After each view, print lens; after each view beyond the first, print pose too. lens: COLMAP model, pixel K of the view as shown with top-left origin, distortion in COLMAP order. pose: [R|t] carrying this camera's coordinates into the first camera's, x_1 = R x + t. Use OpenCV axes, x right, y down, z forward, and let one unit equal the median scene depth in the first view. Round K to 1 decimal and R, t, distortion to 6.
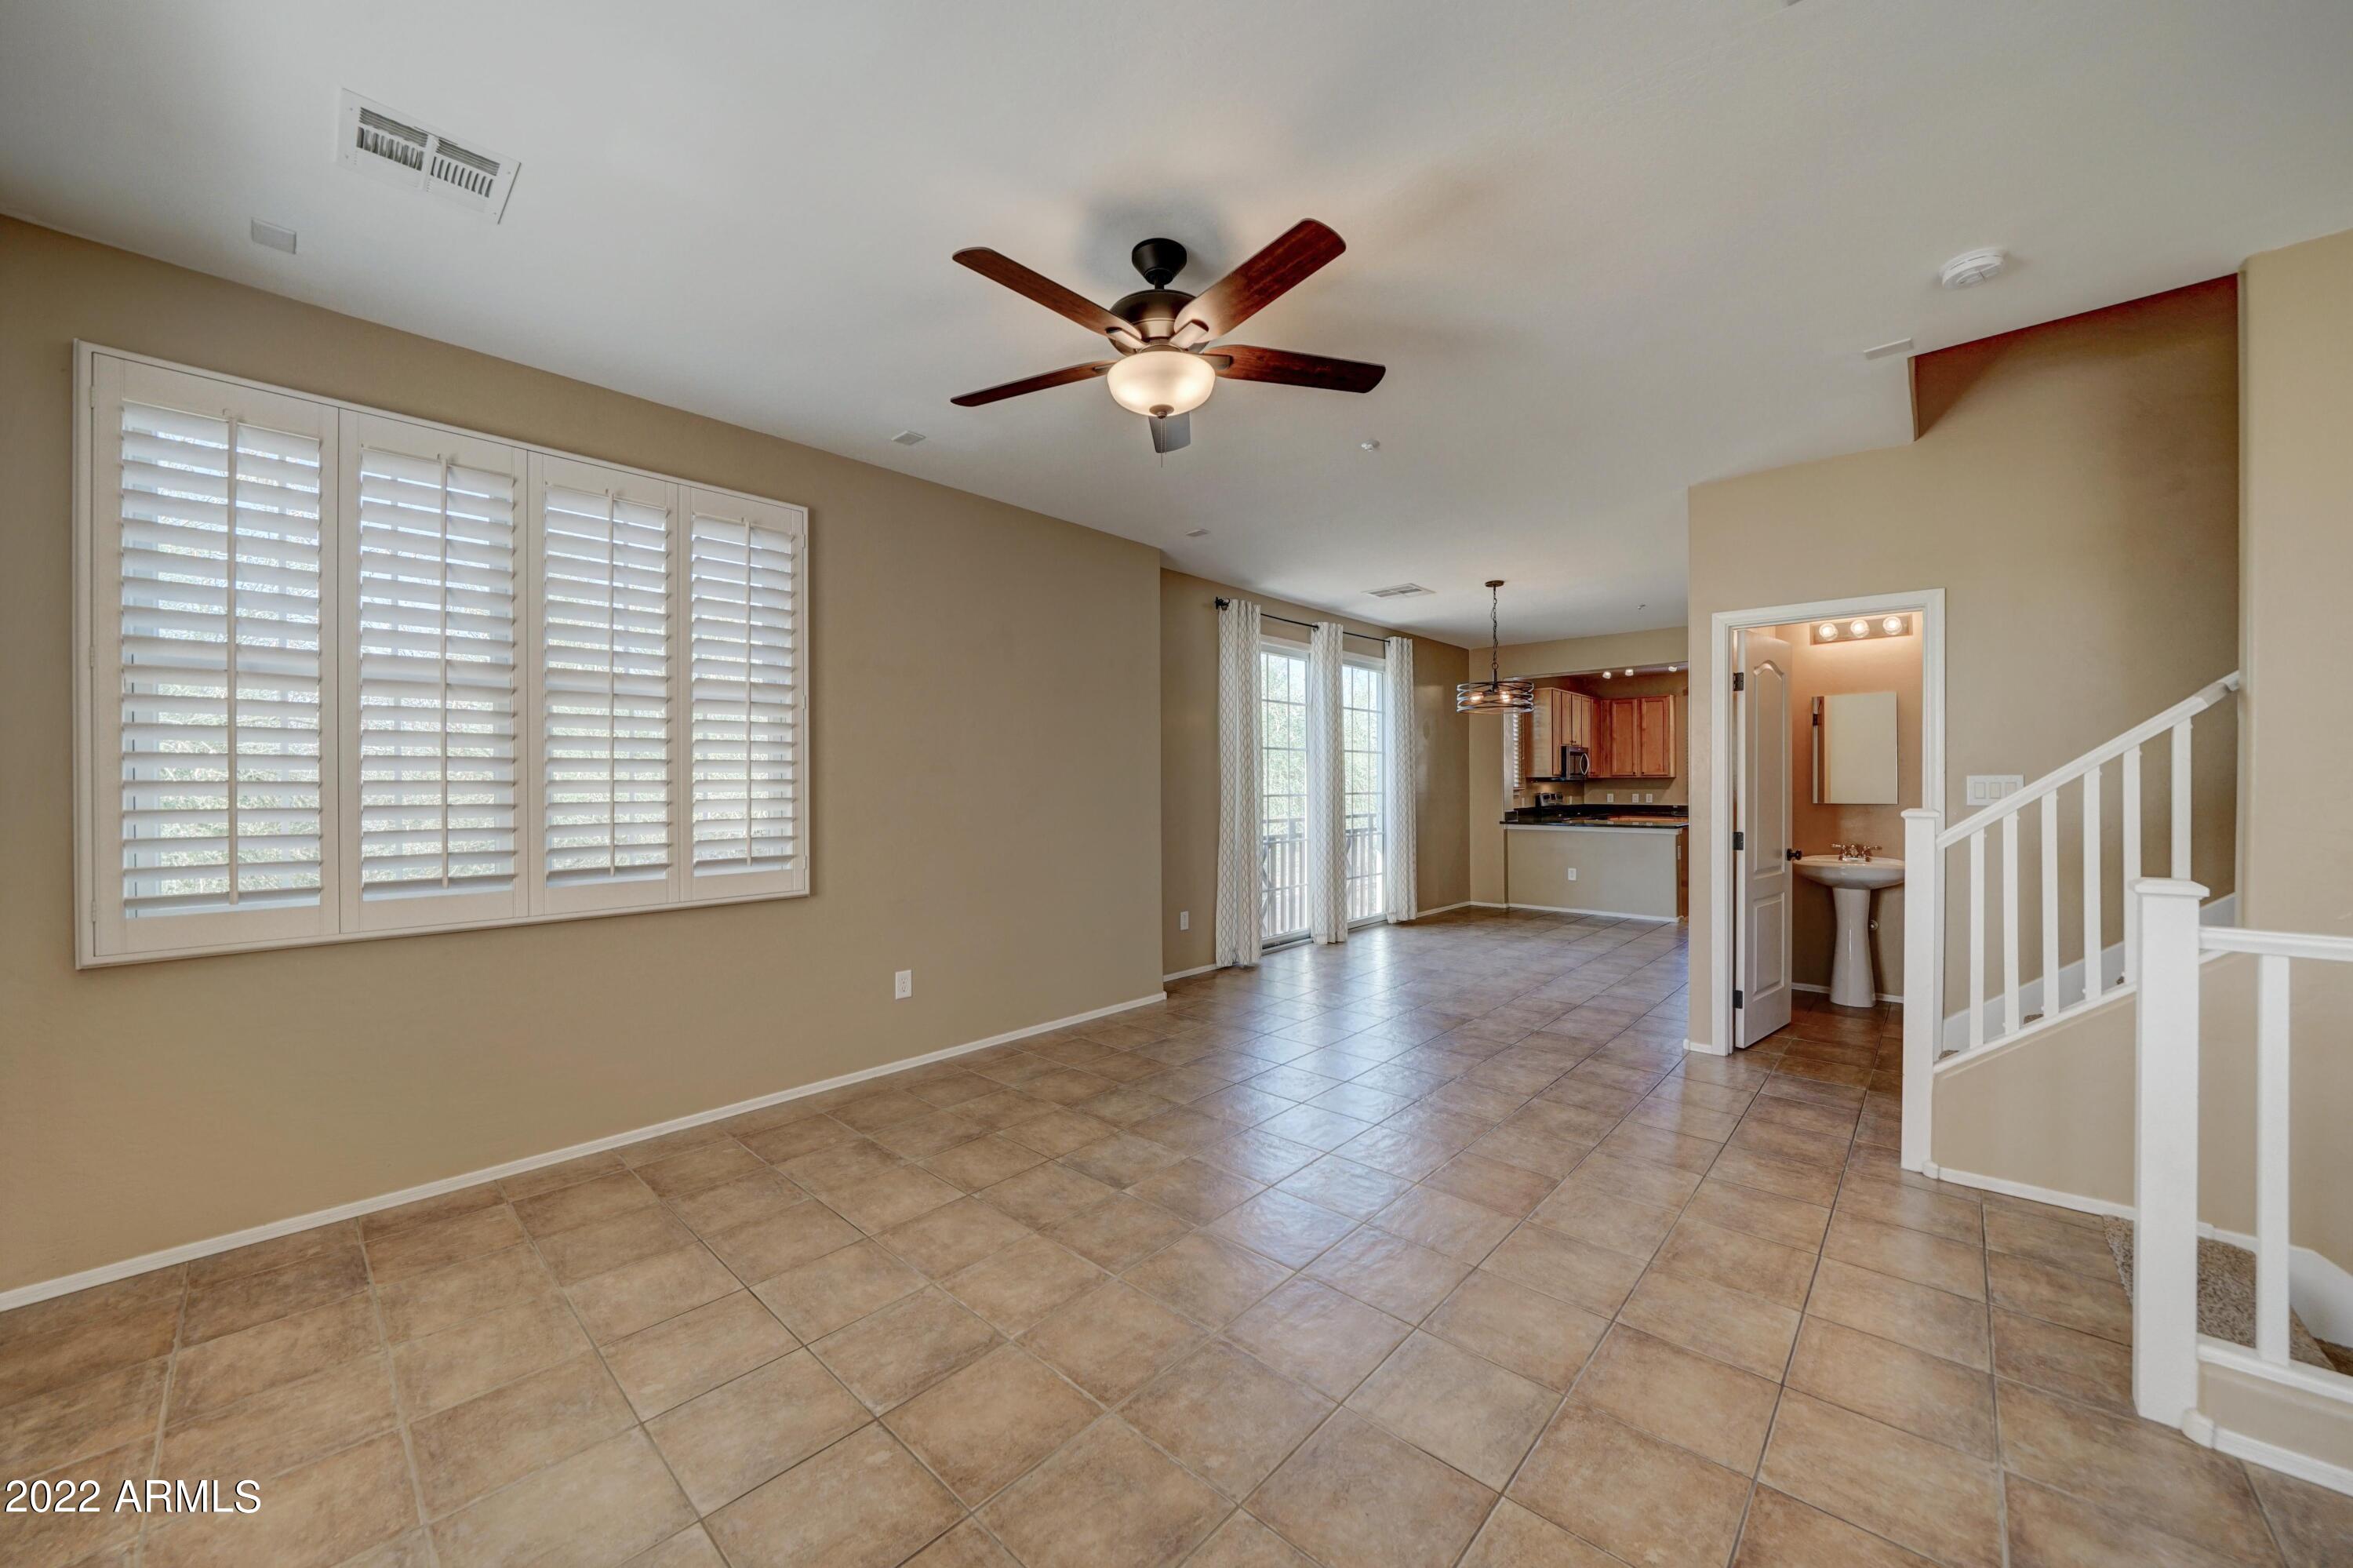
lens RADIAL K [[849.6, 0, 1168.5], [0, 849.6, 788.6], [0, 0, 1]] dist [-0.010497, 0.000430]
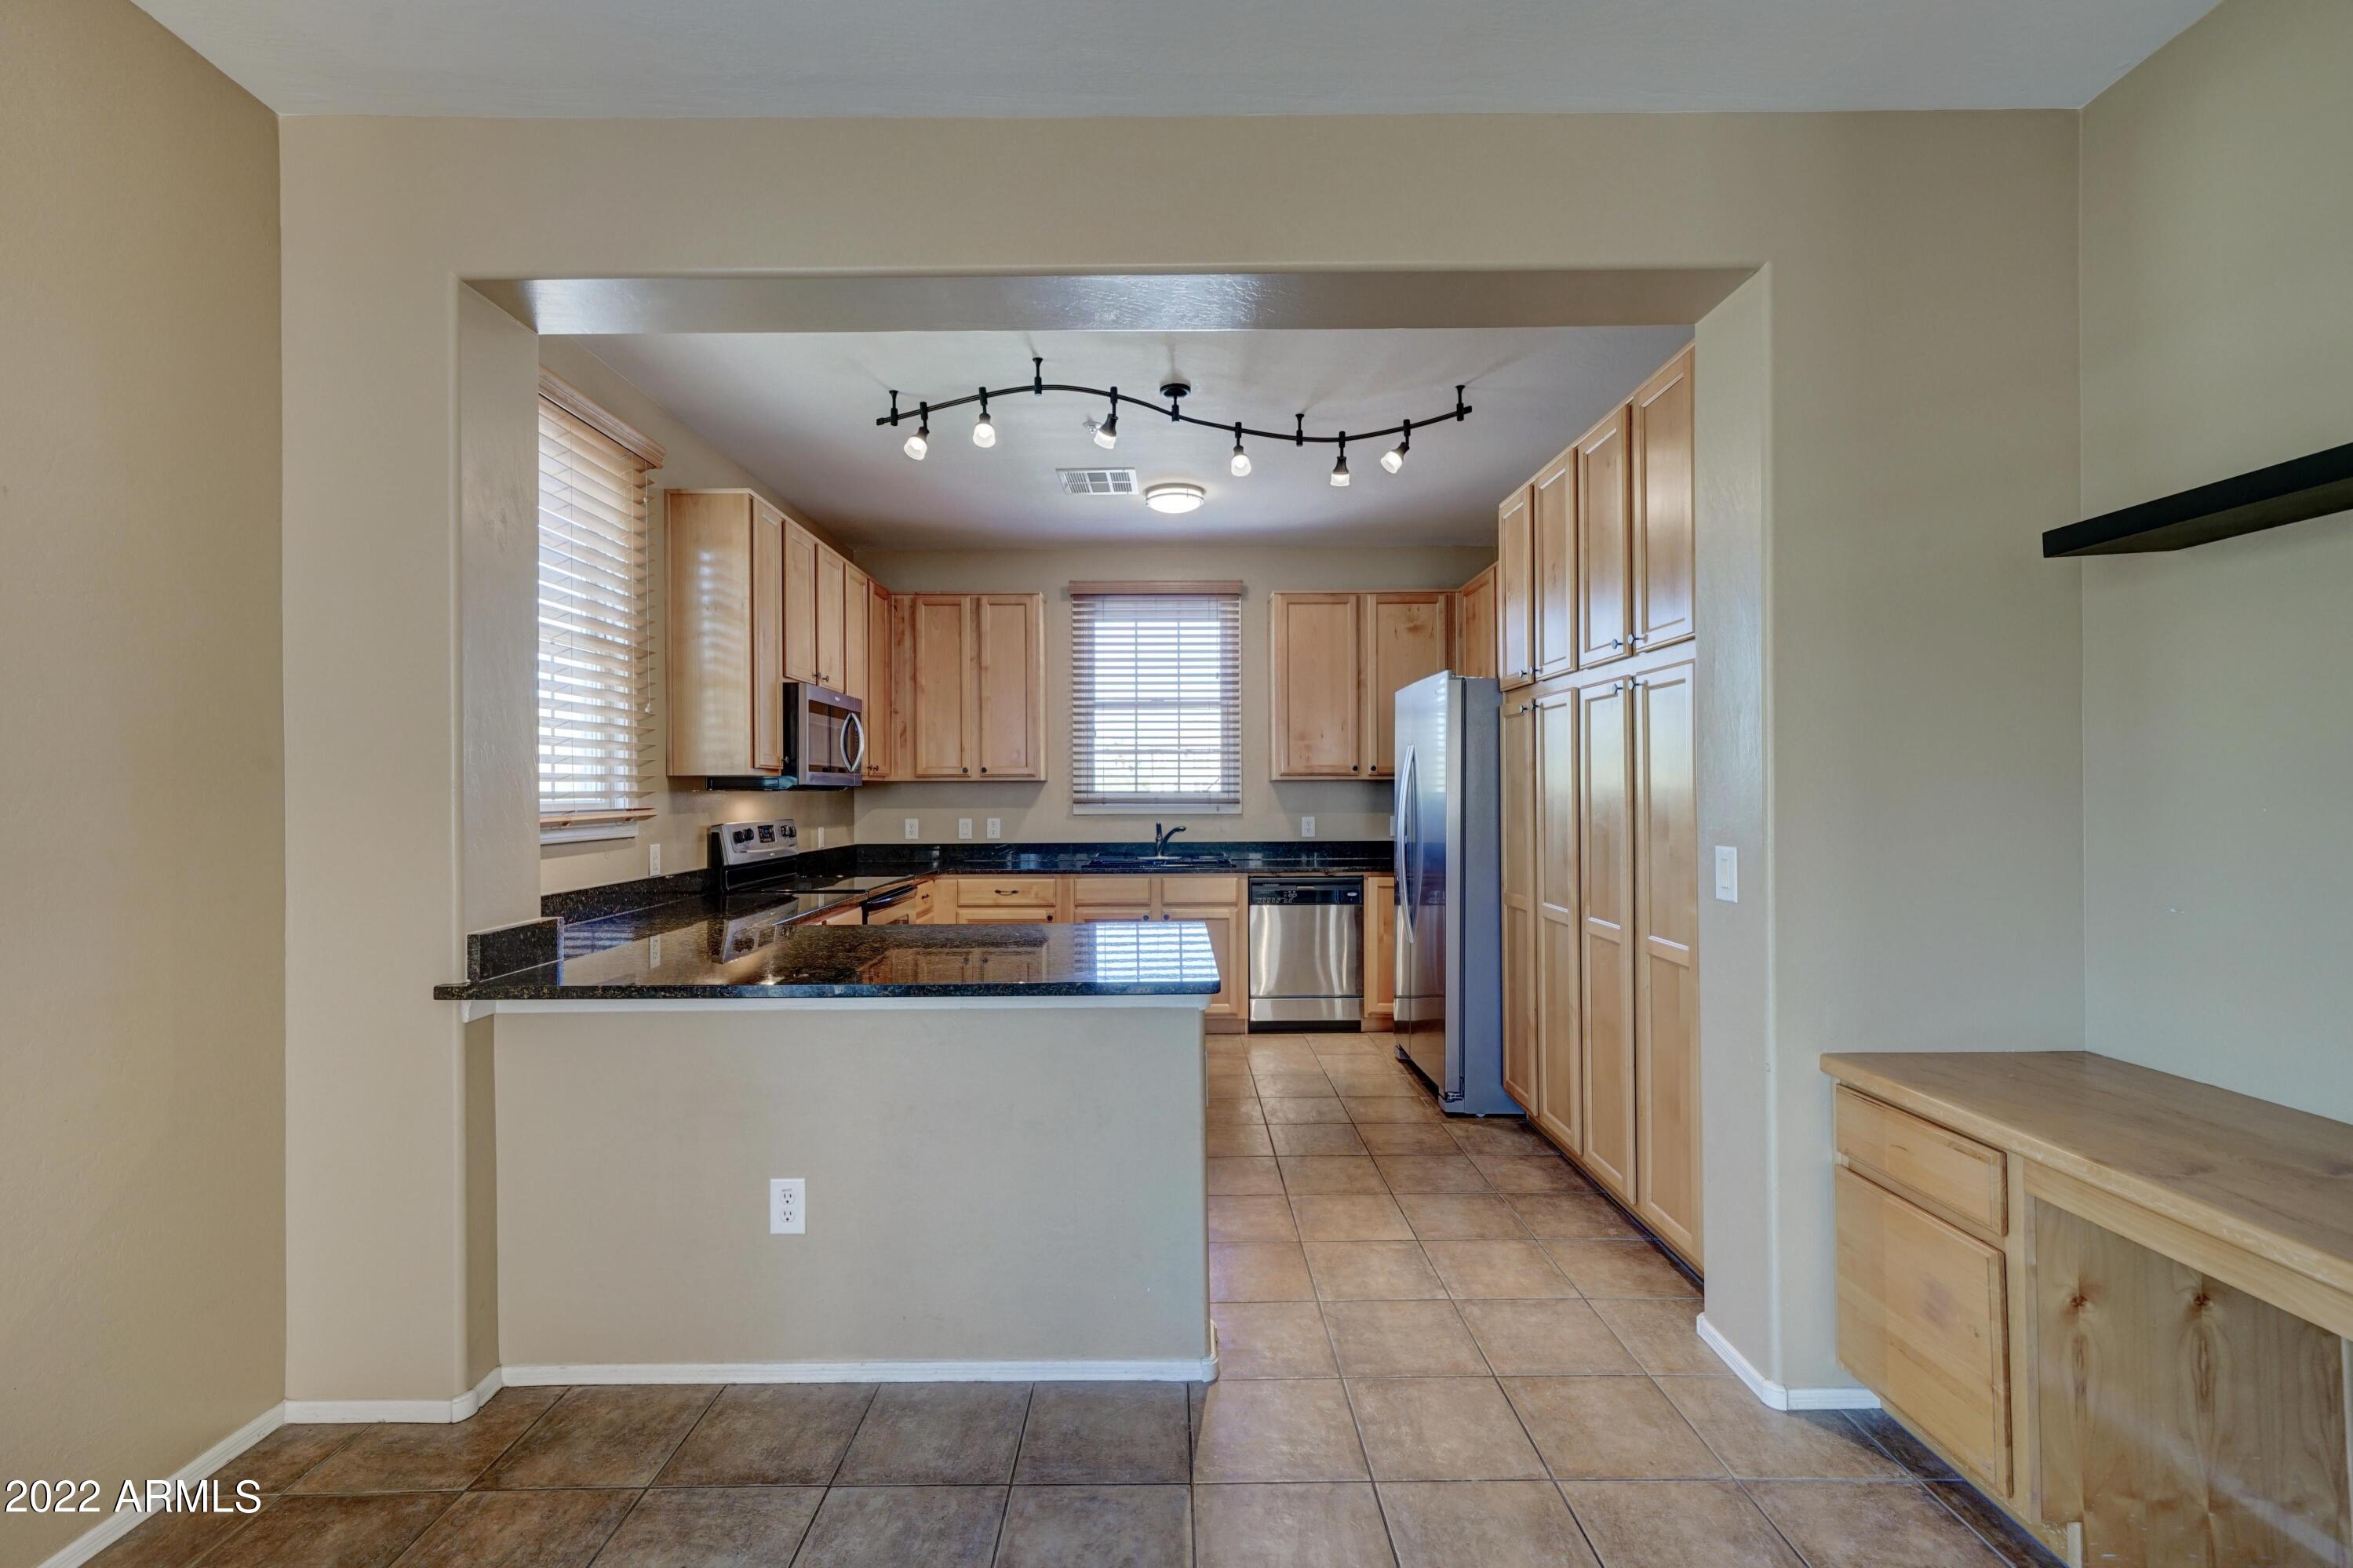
lens RADIAL K [[1001.4, 0, 1164.4], [0, 1001.4, 793.2], [0, 0, 1]] dist [-0.004487, -0.000327]
pose [[0.731987, -0.001011, 0.681318, 1.082829], [0.007041, 0.999957, -0.006081, -0.011224], [-0.681282, 0.009249, 0.731962, 2.172709]]
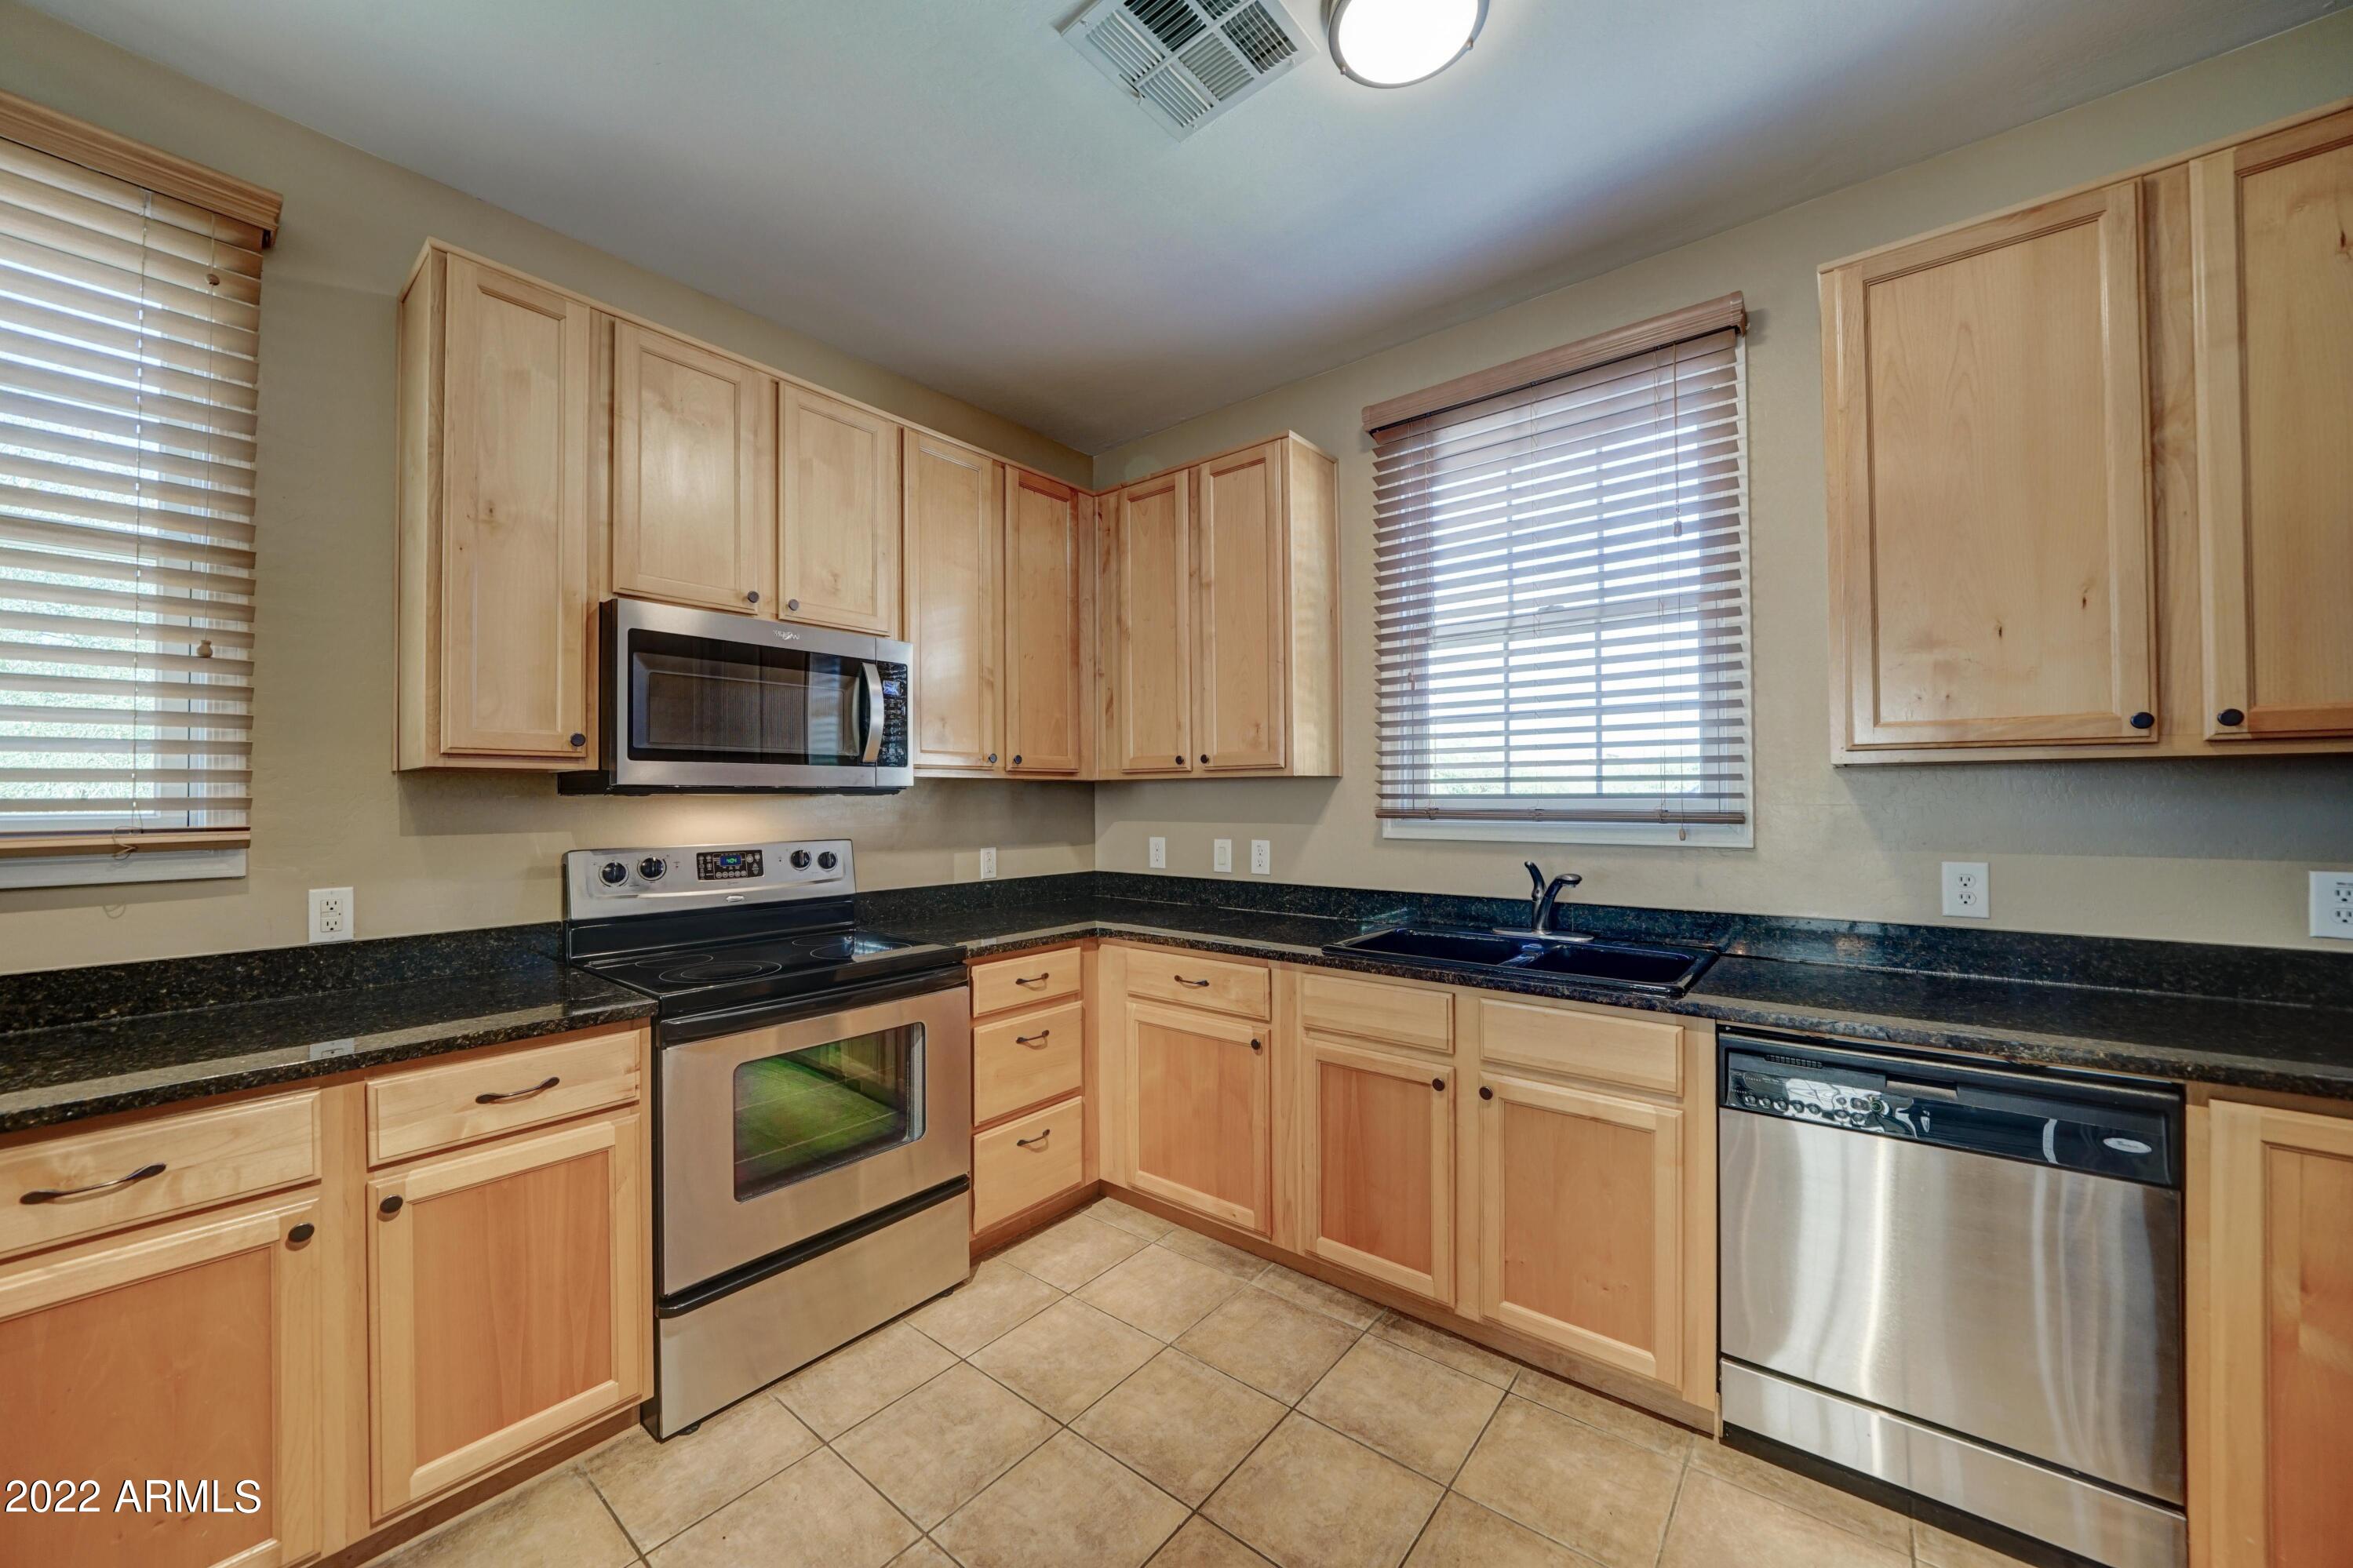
lens RADIAL K [[849.5, 0, 1182.3], [0, 849.5, 785.7], [0, 0, 1]] dist [-0.010497, 0.000430]
pose [[0.997540, -0.002121, 0.070067, 2.044726], [0.003684, 0.999747, -0.022181, -0.018772], [-0.070003, 0.022385, 0.997296, 2.865665]]
